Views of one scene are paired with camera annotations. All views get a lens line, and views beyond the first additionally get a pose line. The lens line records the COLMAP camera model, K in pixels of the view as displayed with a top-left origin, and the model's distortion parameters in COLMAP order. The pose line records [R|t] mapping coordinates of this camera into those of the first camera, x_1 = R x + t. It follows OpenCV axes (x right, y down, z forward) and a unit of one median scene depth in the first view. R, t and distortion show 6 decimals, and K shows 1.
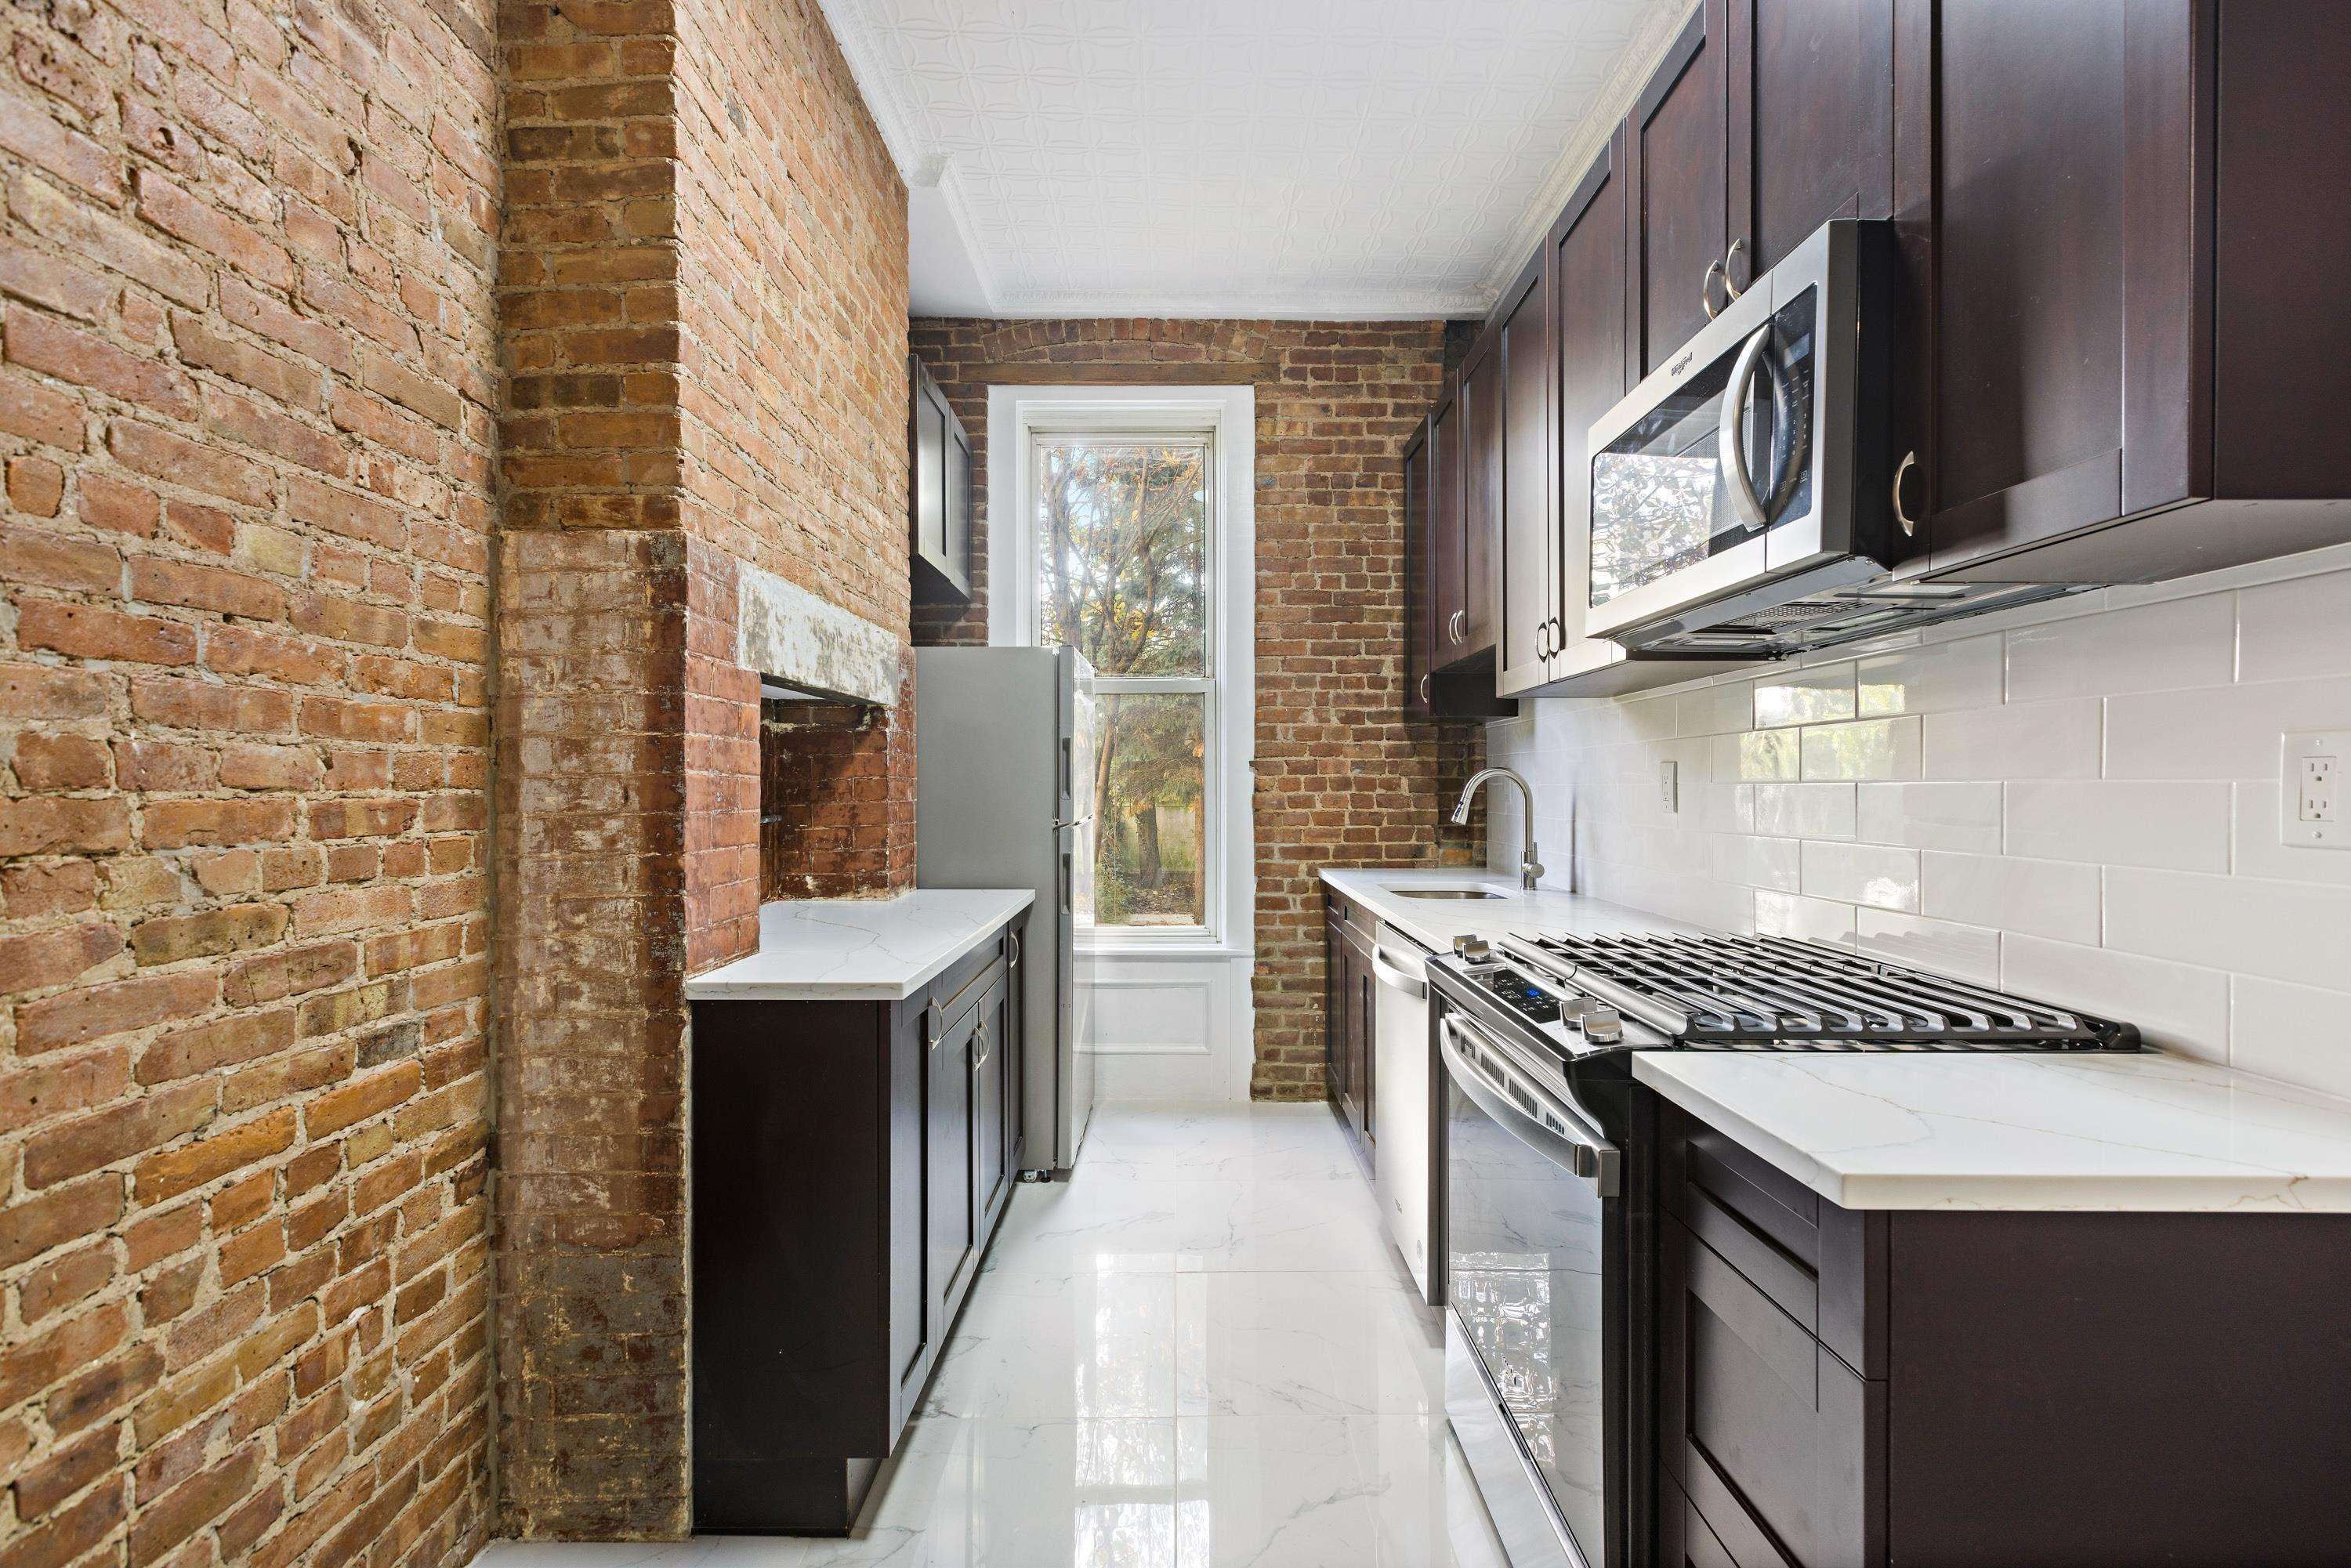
lens RADIAL K [[1044.7, 0, 1172.8], [0, 1044.7, 779.1], [0, 0, 1]] dist [0.009733, -0.000987]
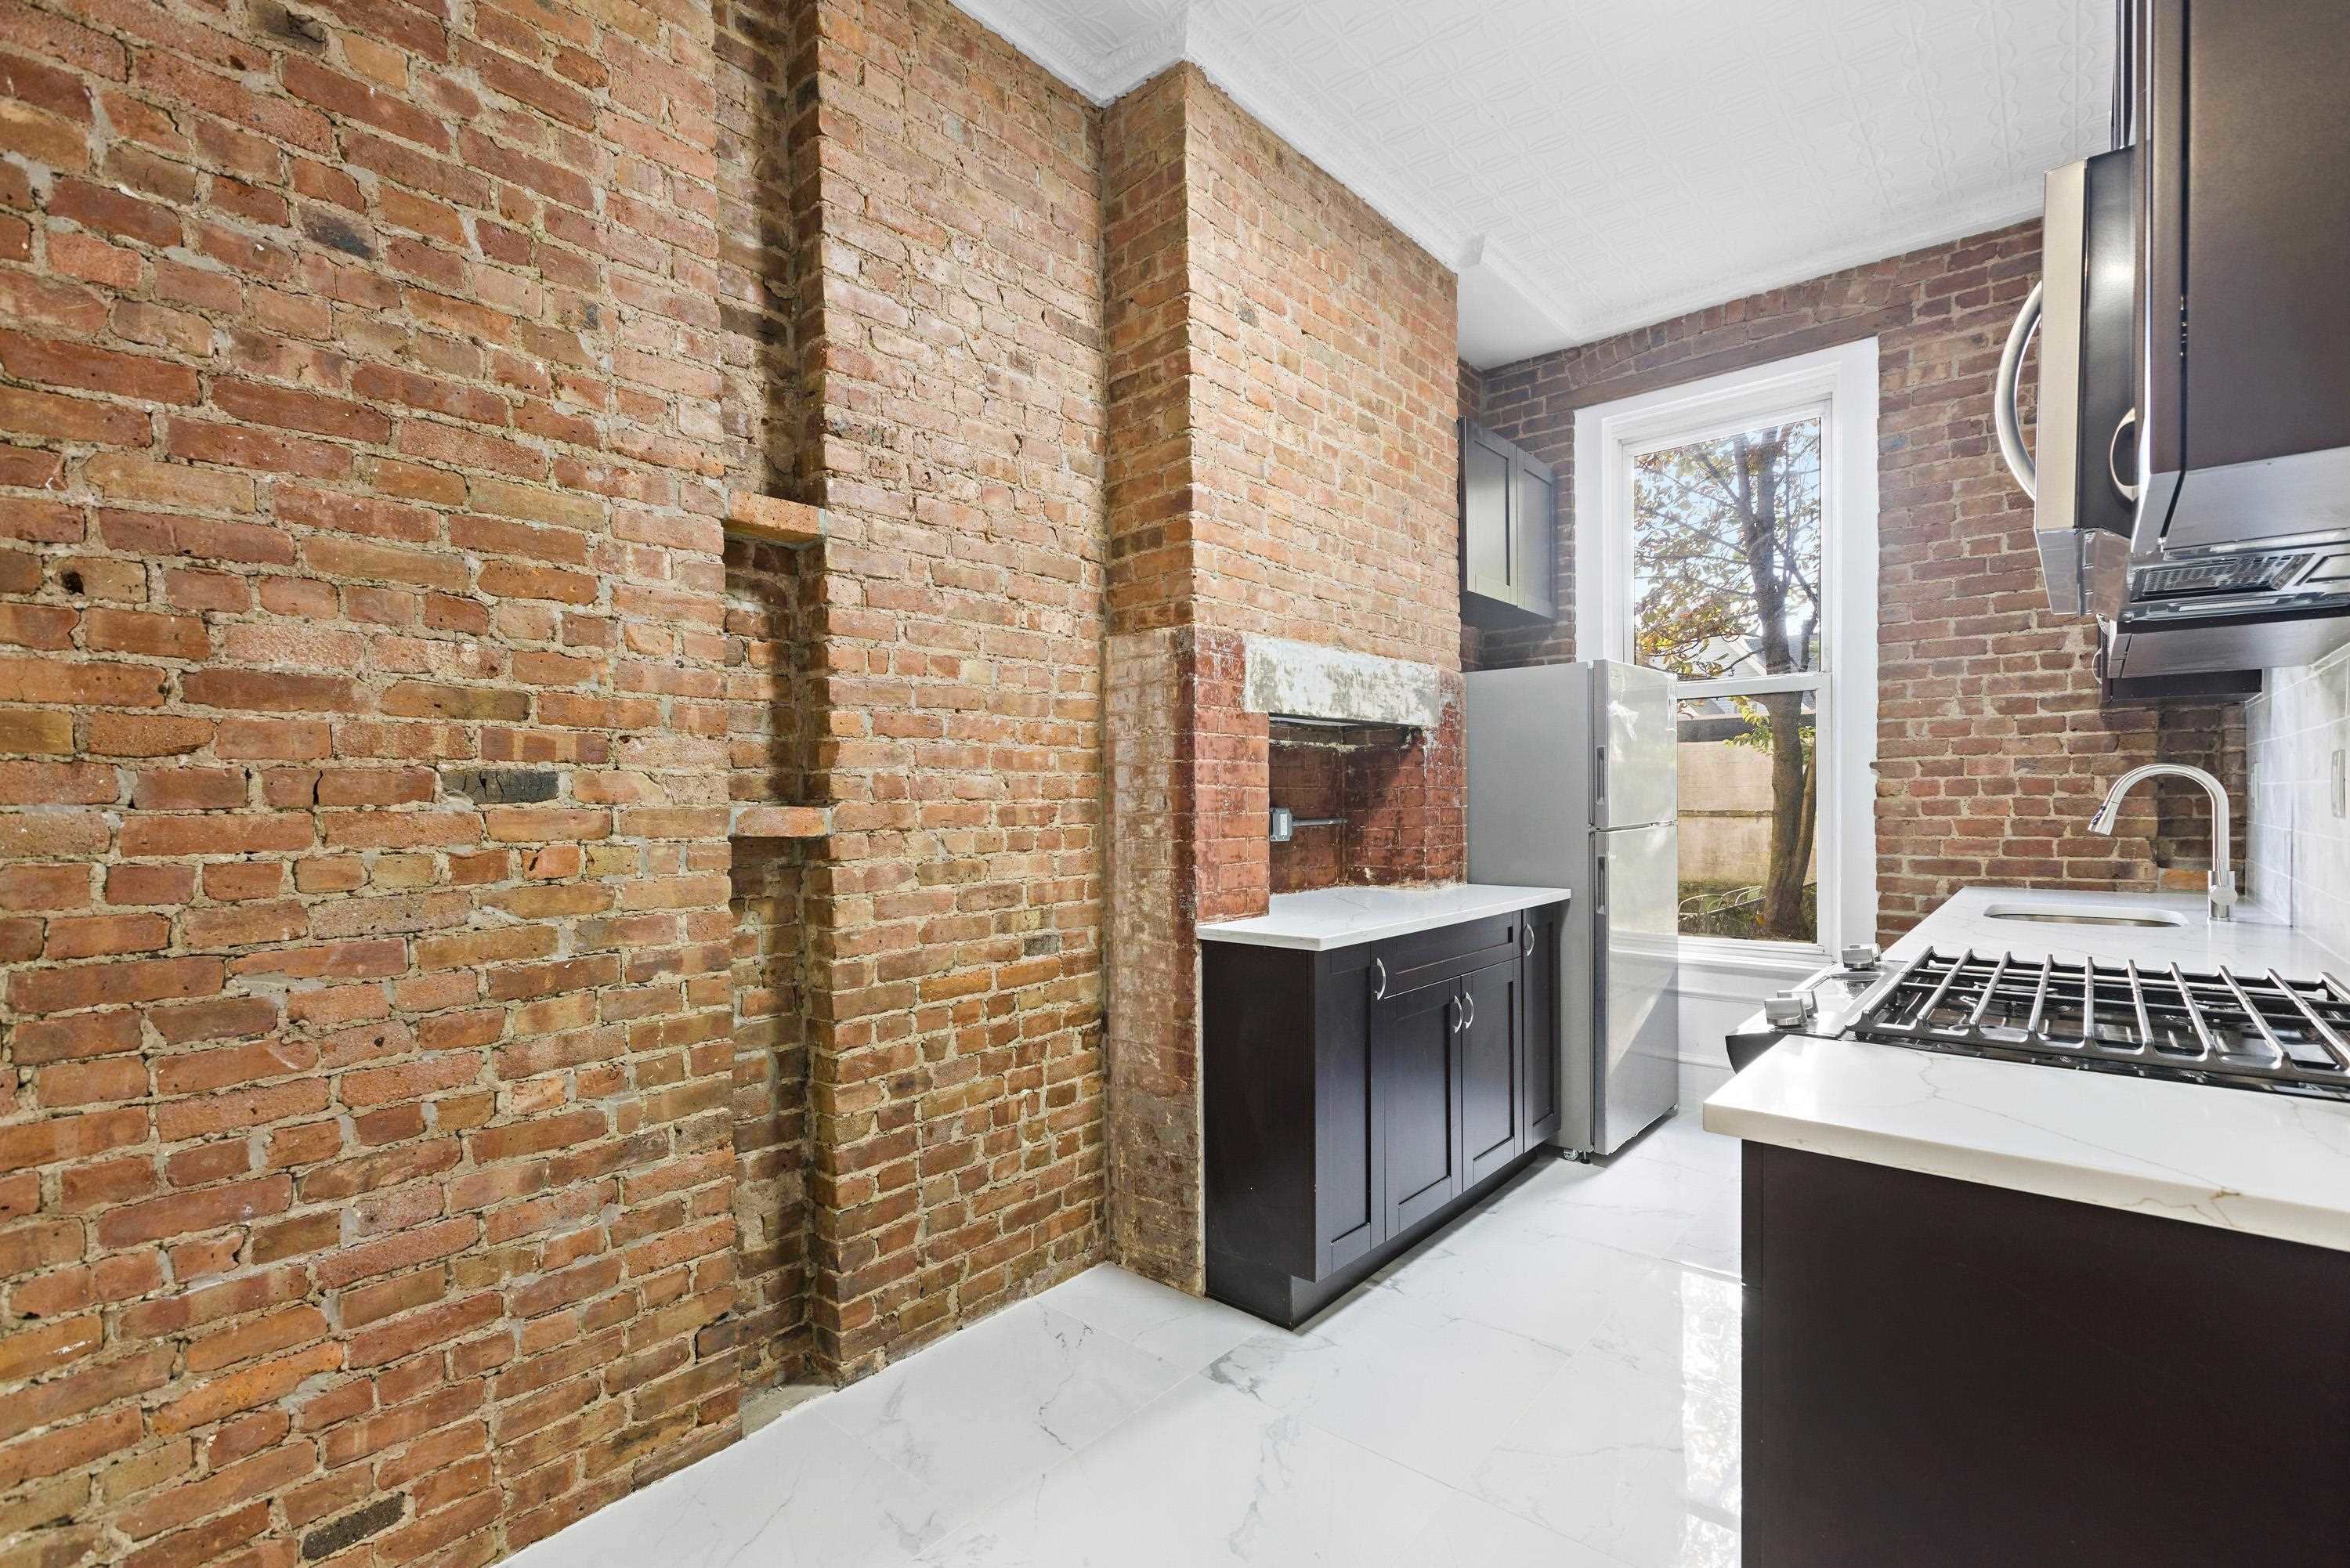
lens RADIAL K [[1044.2, 0, 1172.0], [0, 1044.2, 794.9], [0, 0, 1]] dist [0.009733, -0.000987]
pose [[0.764460, -0.010052, -0.644593, 0.466820], [0.013811, 0.999904, 0.000787, 0.004019], [0.644524, -0.009505, 0.764525, -0.158462]]
